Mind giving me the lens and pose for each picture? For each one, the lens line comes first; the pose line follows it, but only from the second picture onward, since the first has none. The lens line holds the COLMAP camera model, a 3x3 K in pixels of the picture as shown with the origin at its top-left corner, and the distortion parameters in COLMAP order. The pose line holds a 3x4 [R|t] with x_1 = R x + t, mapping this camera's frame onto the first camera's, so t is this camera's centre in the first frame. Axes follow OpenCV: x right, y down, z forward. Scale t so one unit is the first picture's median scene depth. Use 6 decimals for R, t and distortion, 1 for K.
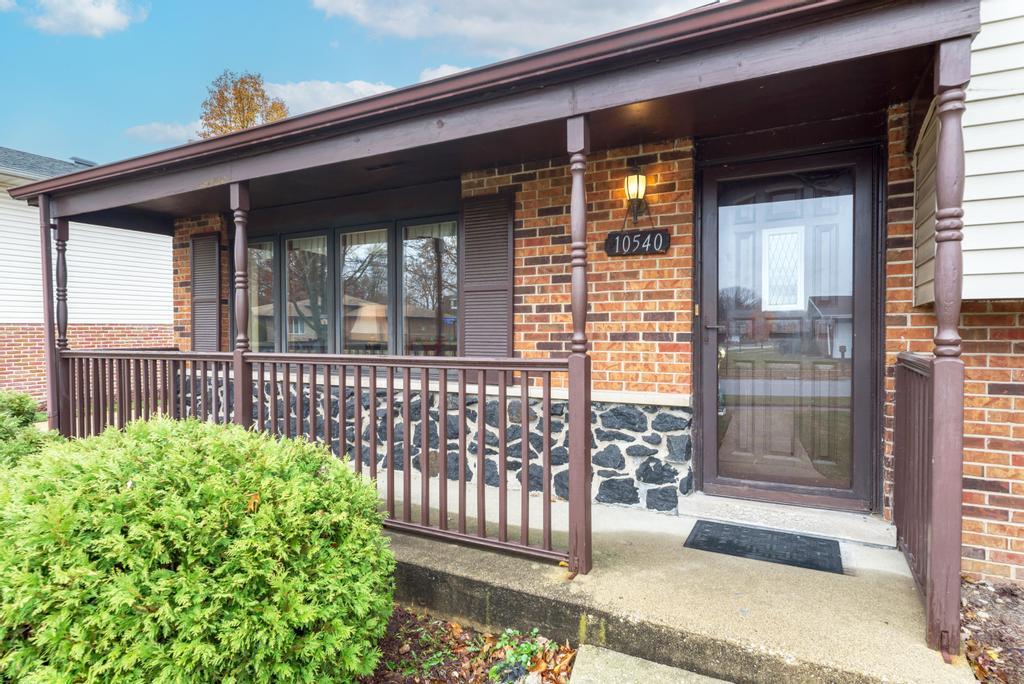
lens RADIAL K [[550.6, 0, 512.5], [0, 550.6, 336.8], [0, 0, 1]] dist [0.003527, 0.000698]
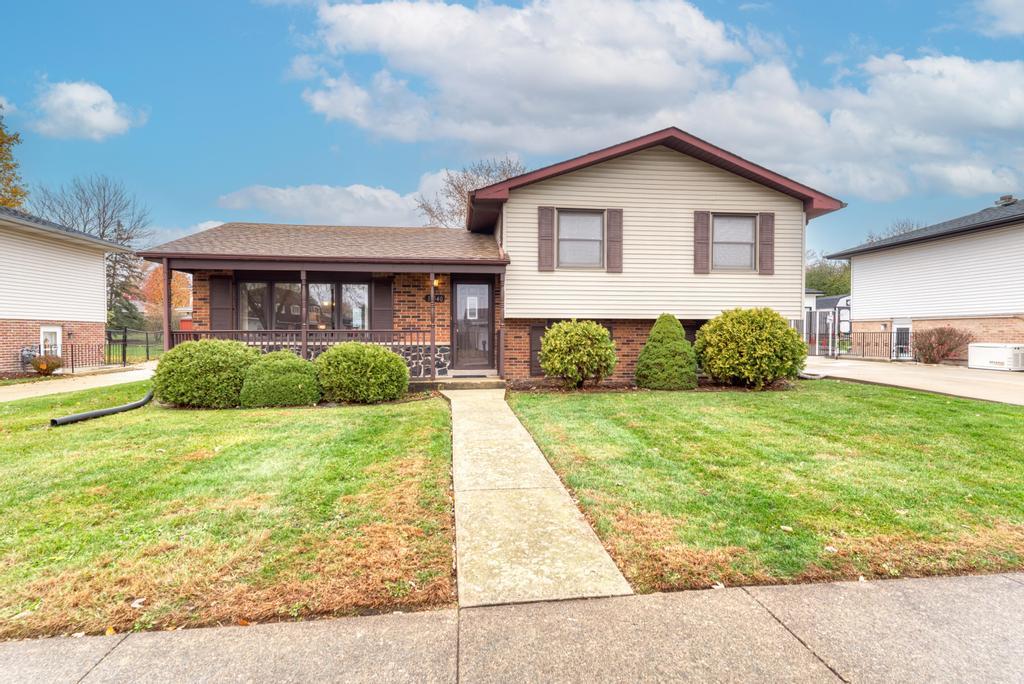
lens RADIAL K [[550.6, 0, 515.0], [0, 550.6, 339.8], [0, 0, 1]] dist [0.003527, 0.000698]
pose [[0.826645, -0.000891, 0.562724, -1.315390], [0.002362, 0.999995, -0.001887, 0.096163], [-0.562719, 0.002889, 0.826643, -2.152587]]
